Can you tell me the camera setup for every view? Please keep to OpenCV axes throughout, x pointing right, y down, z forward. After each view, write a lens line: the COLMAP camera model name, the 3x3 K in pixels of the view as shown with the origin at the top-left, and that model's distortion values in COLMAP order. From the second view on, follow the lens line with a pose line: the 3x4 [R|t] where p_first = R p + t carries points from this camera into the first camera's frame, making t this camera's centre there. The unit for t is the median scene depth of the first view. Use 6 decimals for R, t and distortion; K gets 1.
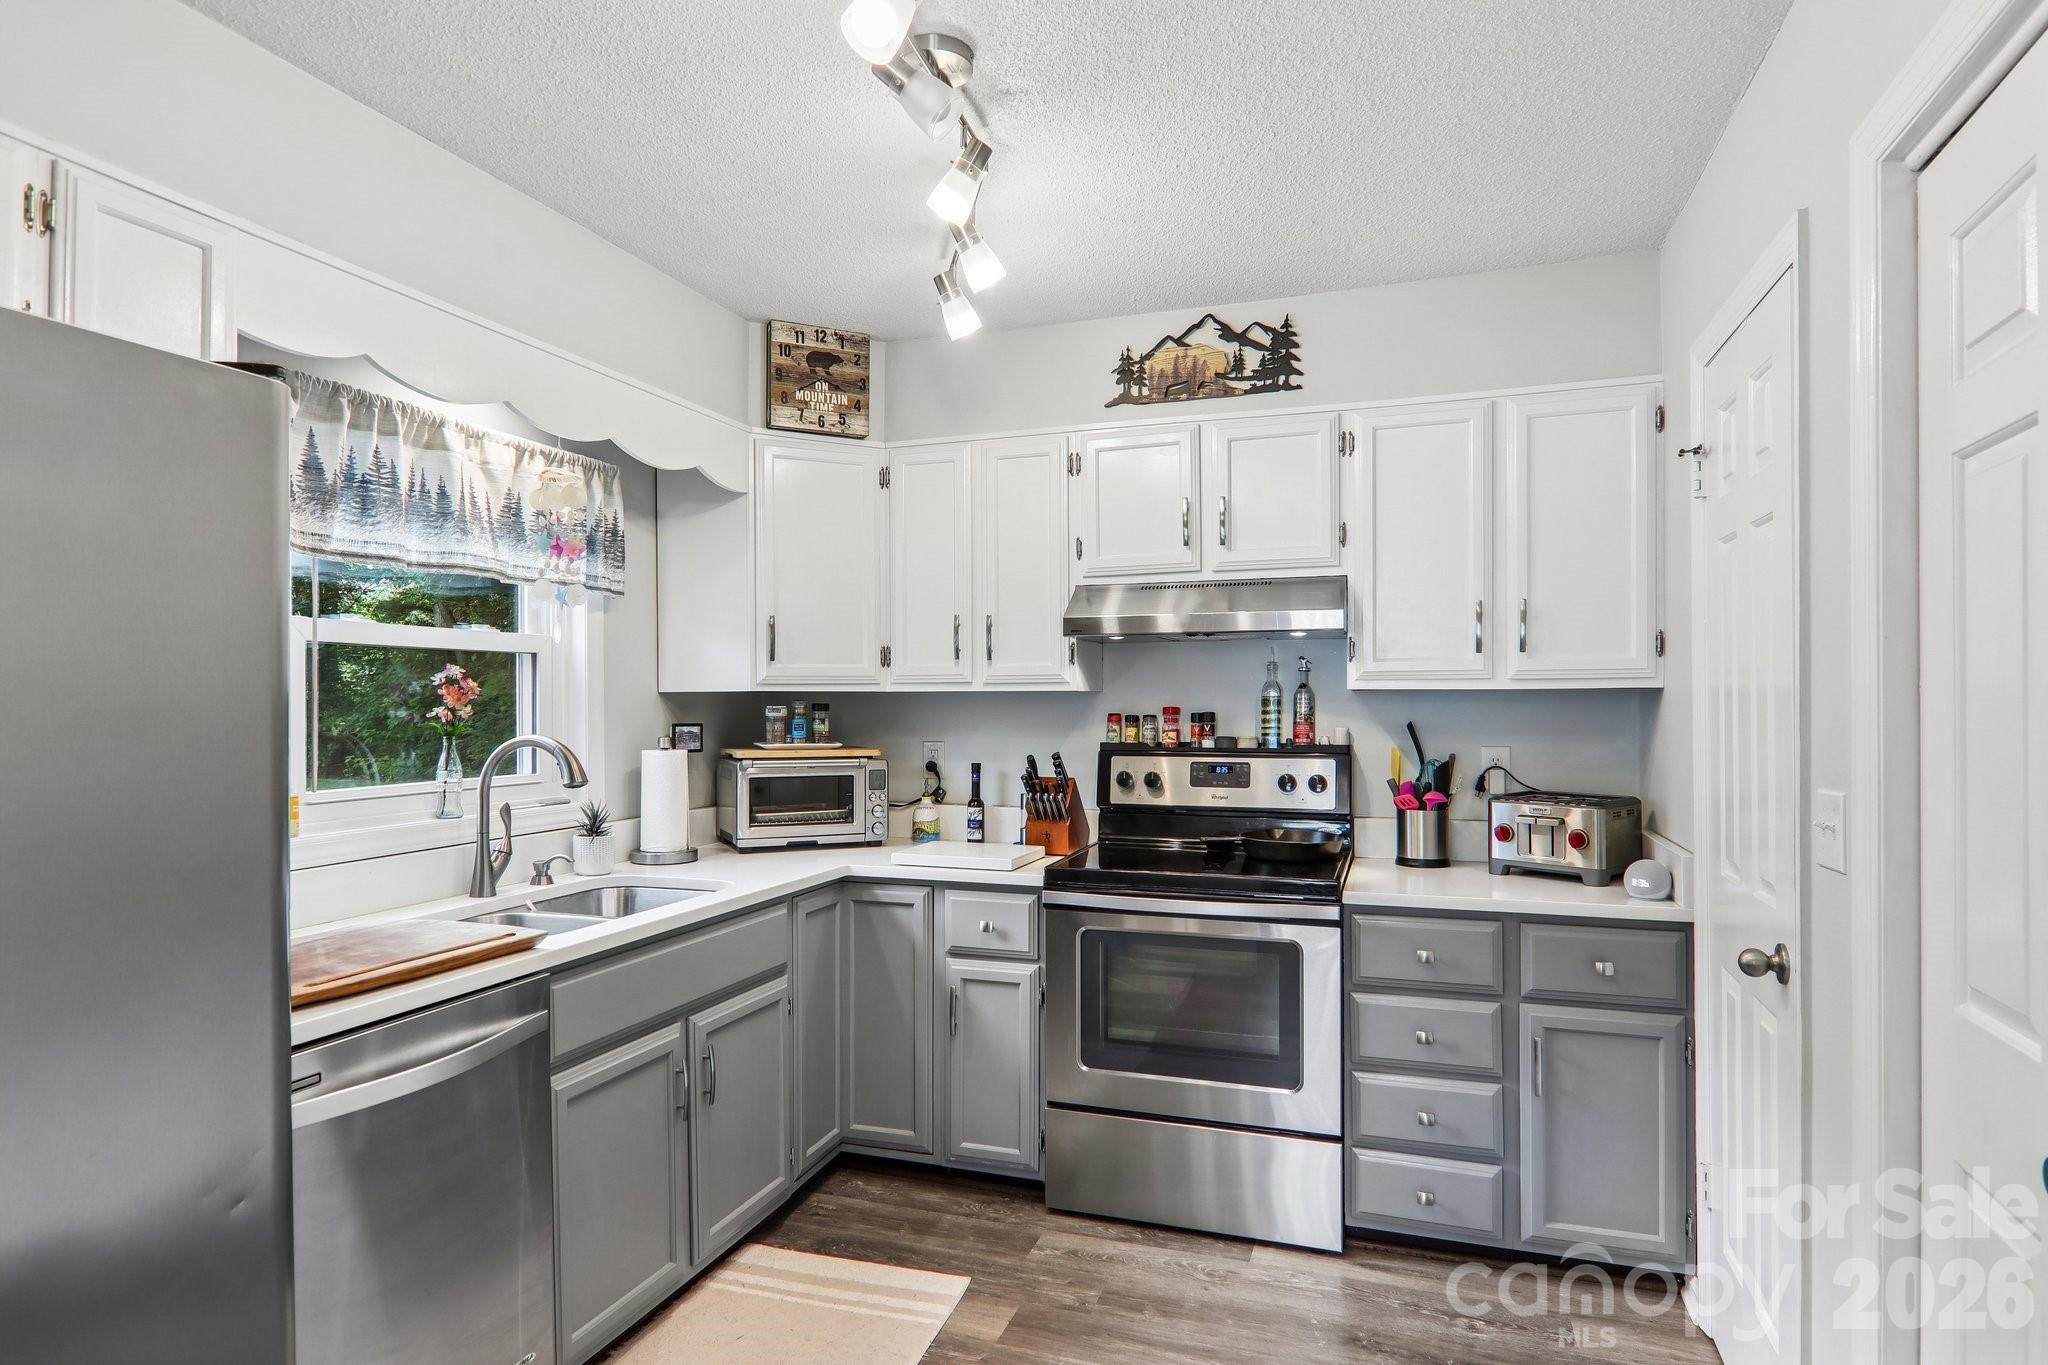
lens RADIAL K [[1144.8, 0, 1032.1], [0, 1144.8, 693.6], [0, 0, 1]] dist [0.011777, -0.020602]
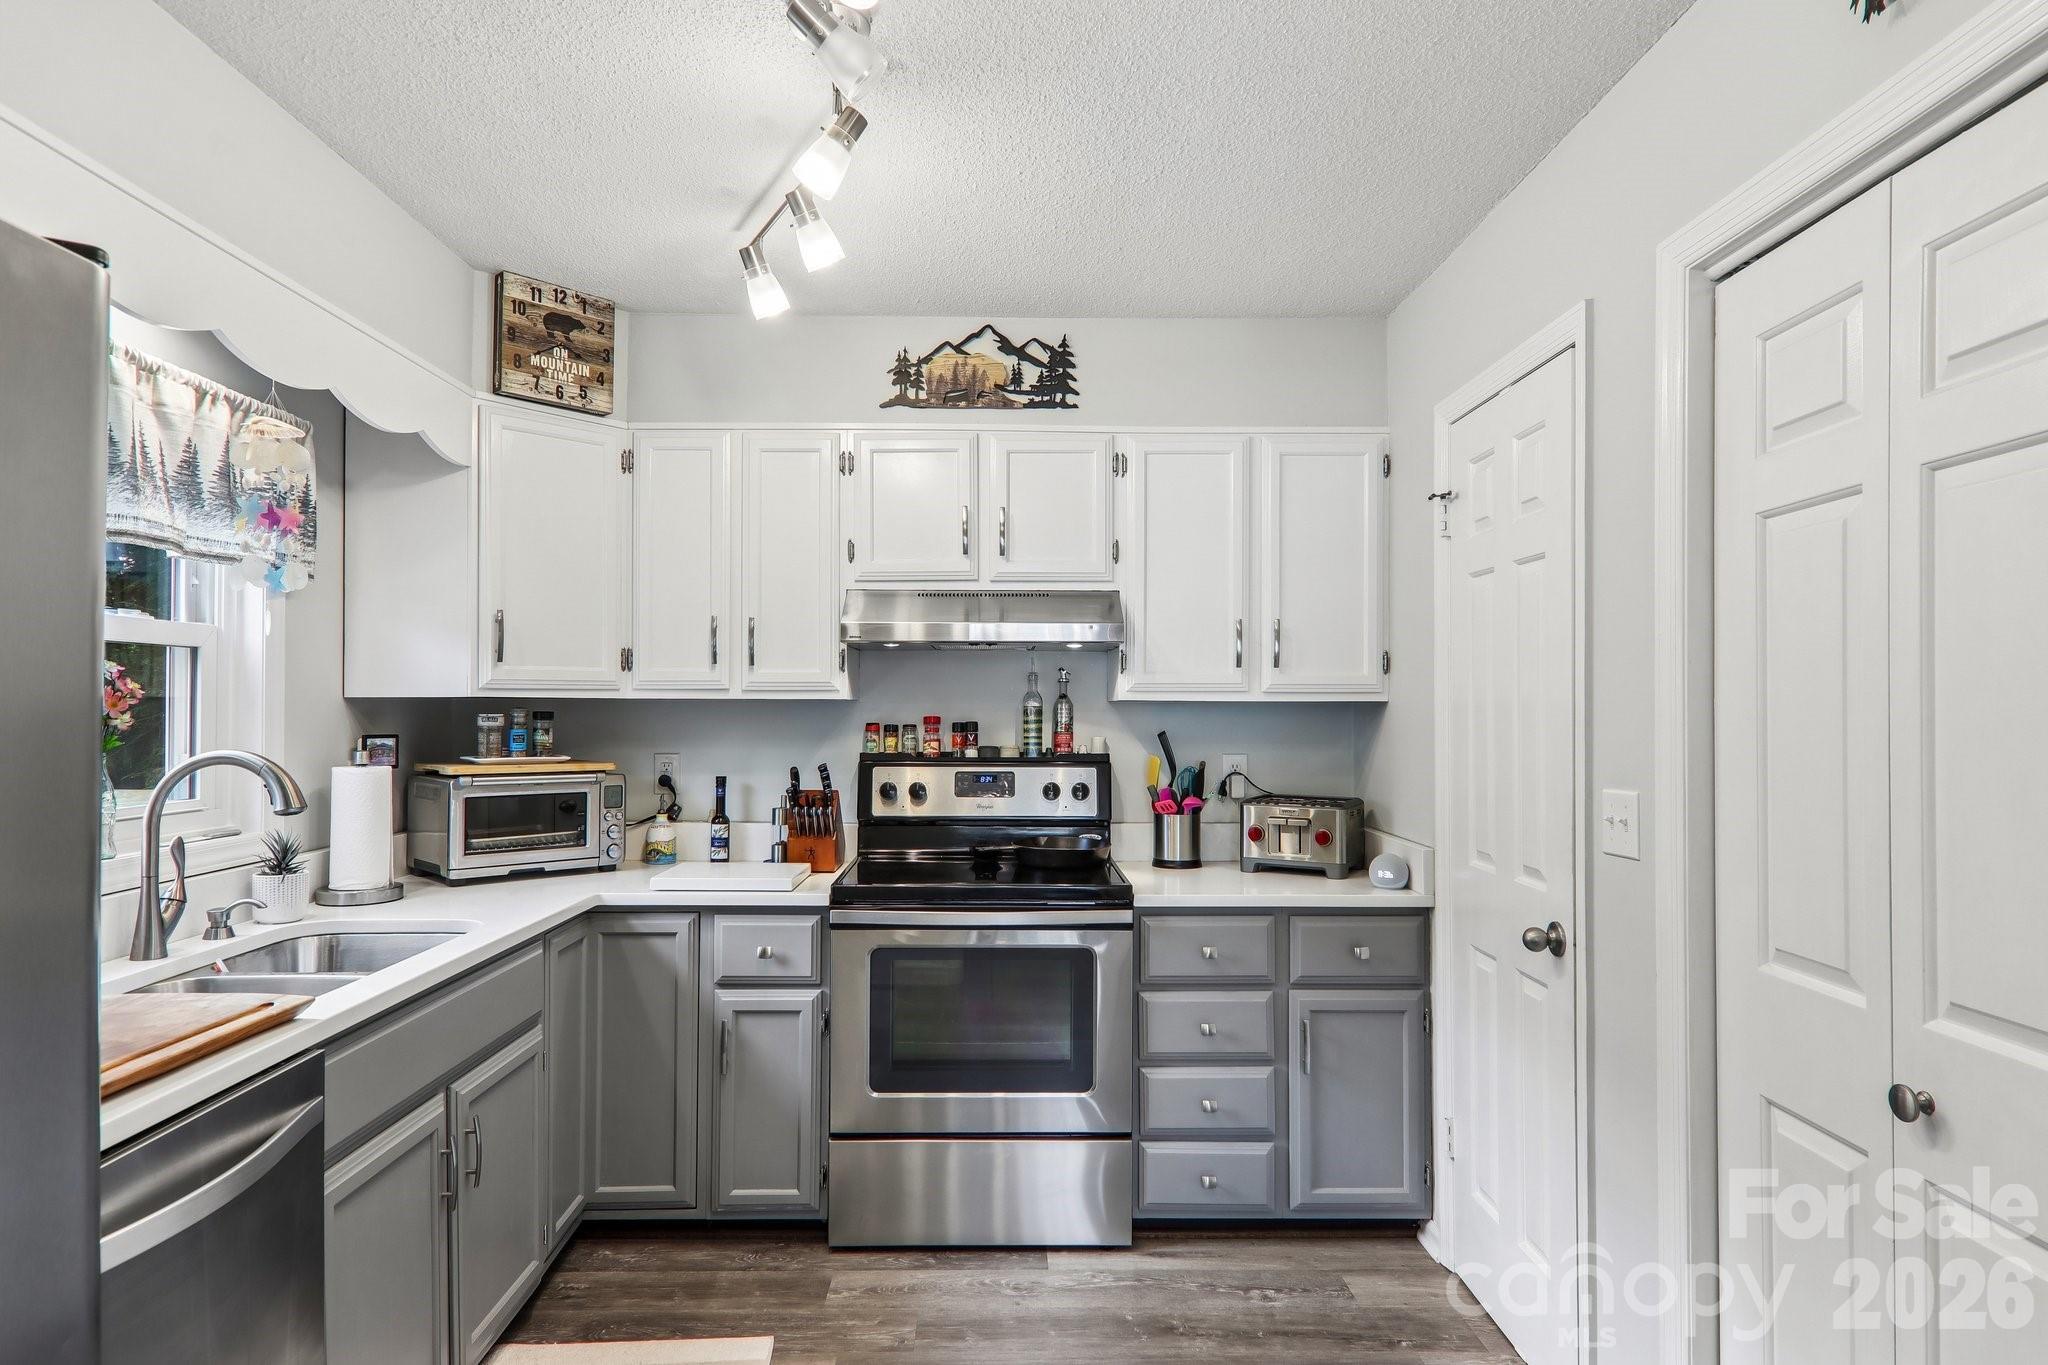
lens RADIAL K [[1142.2, 0, 1018.3], [0, 1142.2, 686.3], [0, 0, 1]] dist [0.011742, -0.027890]
pose [[0.938203, 0.012110, 0.345873, -0.157292], [-0.007514, 0.999865, -0.014625, -0.000545], [-0.346003, 0.011123, 0.938167, 0.053157]]
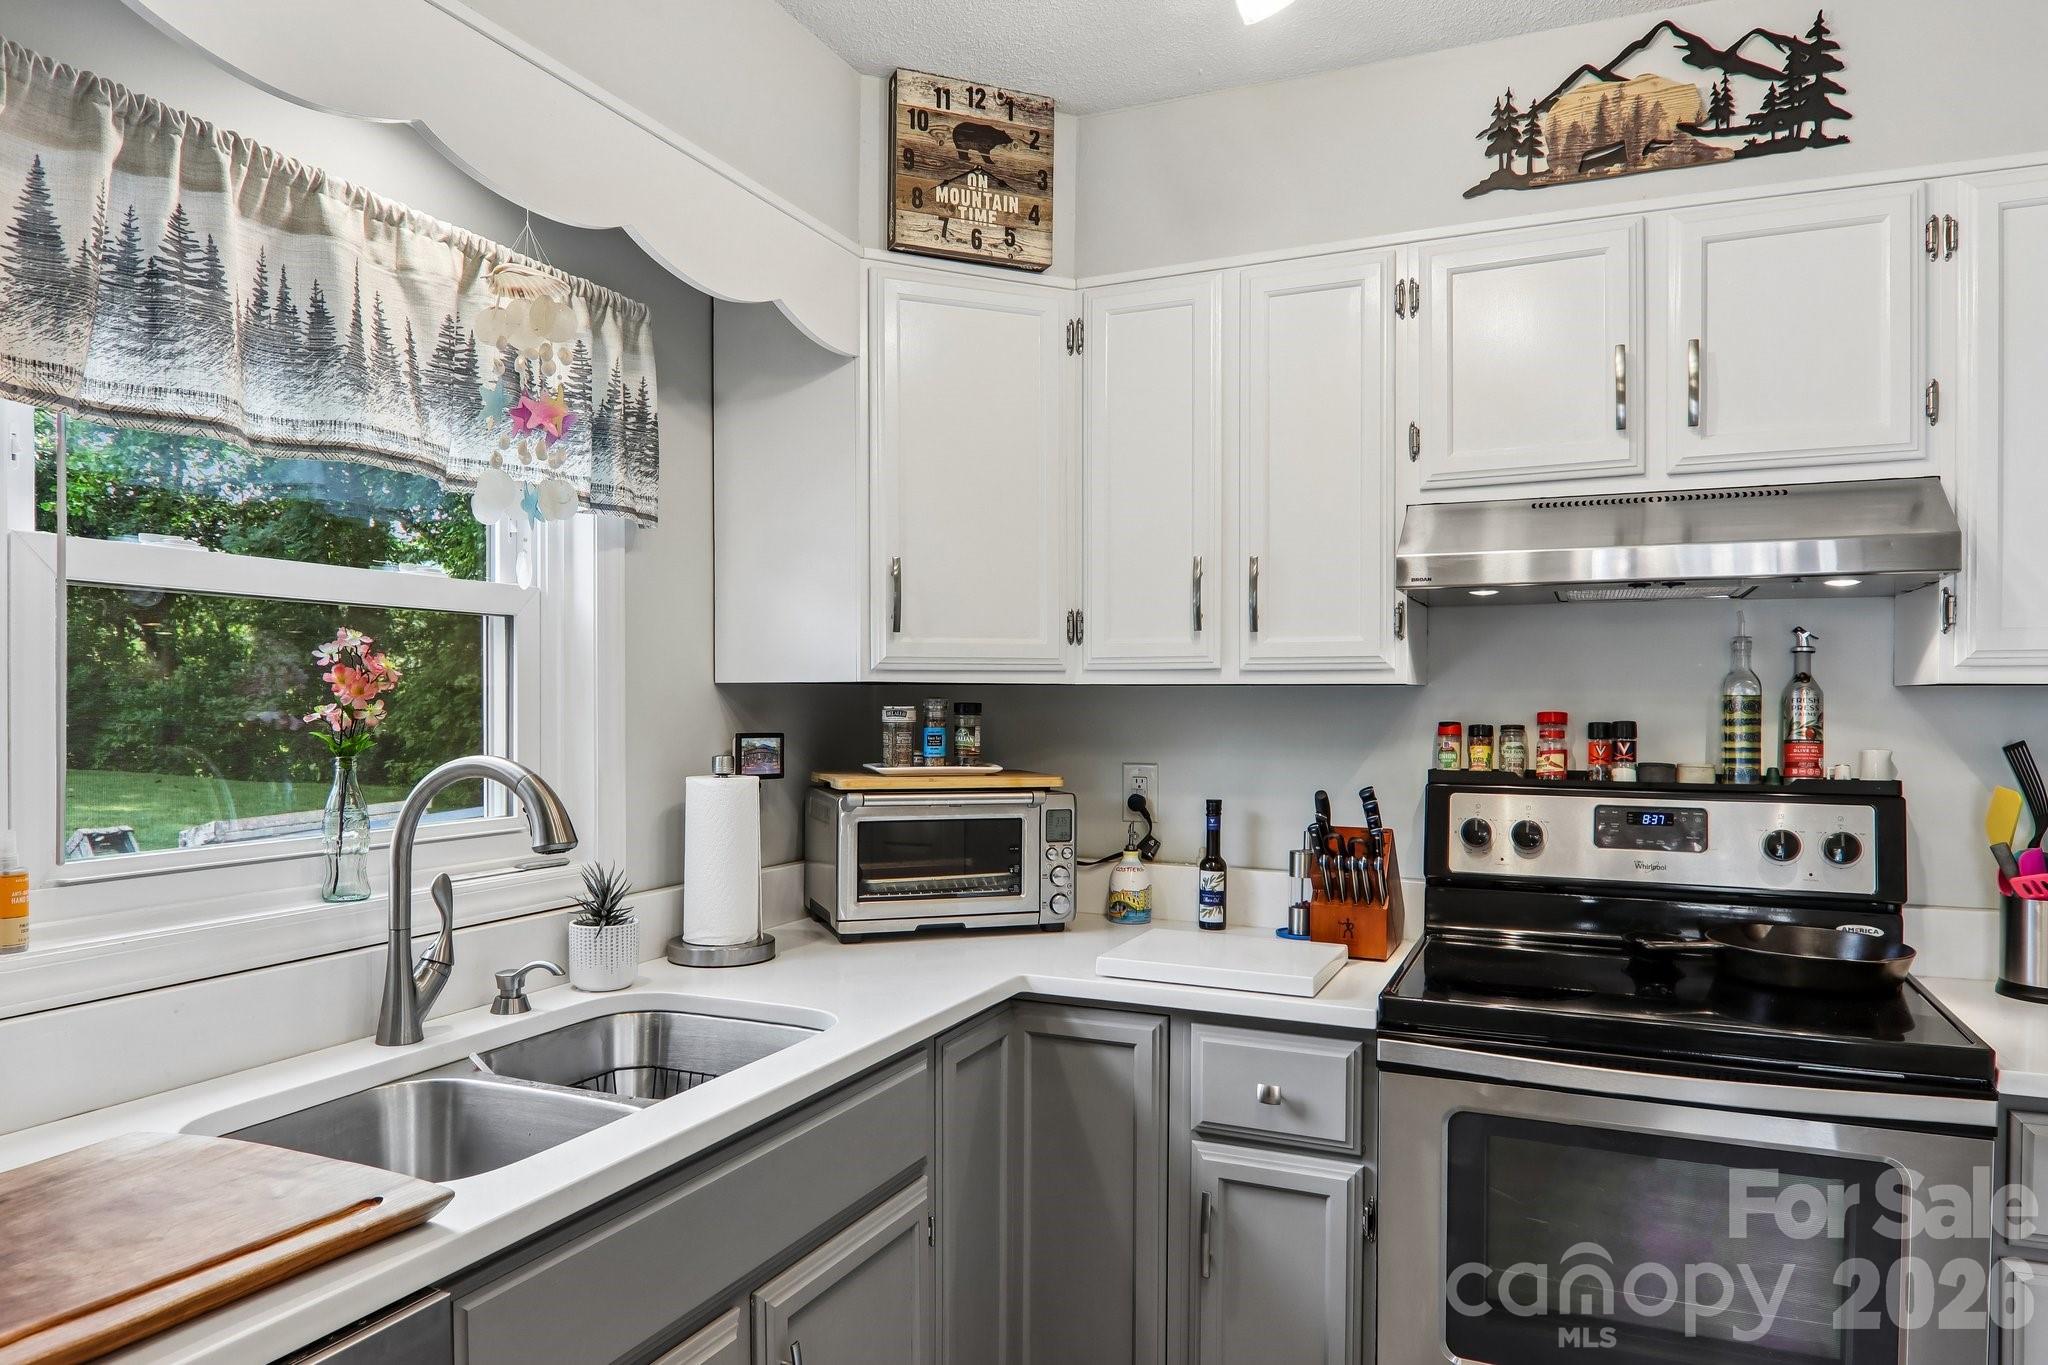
lens RADIAL K [[1254.6, 0, 1029.3], [0, 1254.6, 713.9], [0, 0, 1]] dist [-0.005717, -0.001612]
pose [[0.996027, 0.007330, -0.088753, -0.096806], [-0.005799, 0.999830, 0.017492, 0.002925], [0.088866, -0.016907, 0.995900, 0.341550]]
